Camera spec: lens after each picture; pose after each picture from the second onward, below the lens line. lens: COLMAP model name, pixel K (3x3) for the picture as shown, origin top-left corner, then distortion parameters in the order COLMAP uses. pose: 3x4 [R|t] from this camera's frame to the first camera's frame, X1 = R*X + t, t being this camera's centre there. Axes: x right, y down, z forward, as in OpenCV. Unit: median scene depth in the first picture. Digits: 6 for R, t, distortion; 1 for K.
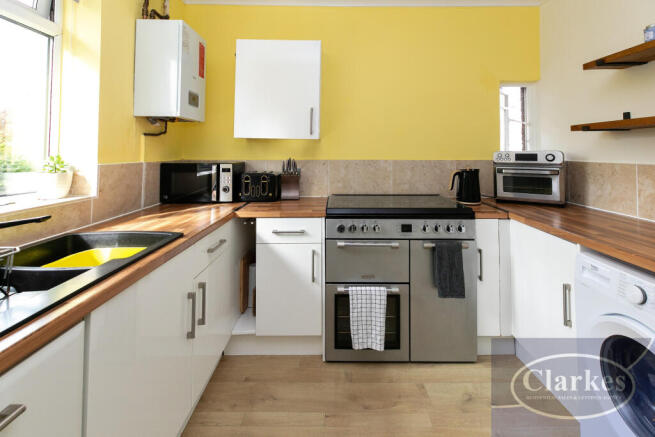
lens RADIAL K [[315.4, 0, 327.3], [0, 315.4, 141.1], [0, 0, 1]] dist [0.001971, 0.000223]
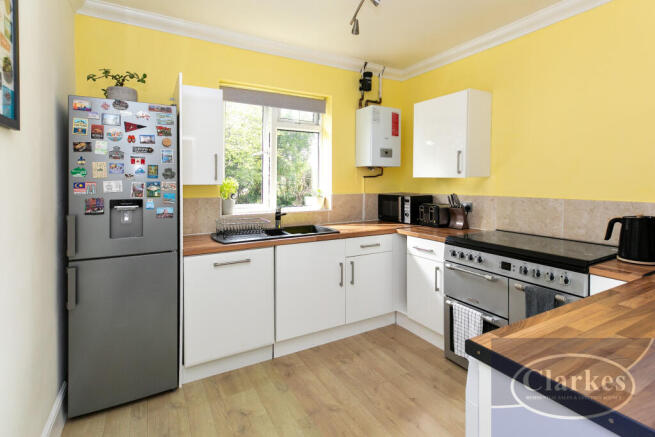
lens RADIAL K [[318.5, 0, 327.1], [0, 318.5, 183.7], [0, 0, 1]] dist [-0.000238, -0.000048]
pose [[0.484917, 0.002378, -0.874557, 0.792274], [0.032972, 0.999236, 0.020999, -0.027220], [0.873938, -0.039018, 0.484468, 0.005732]]
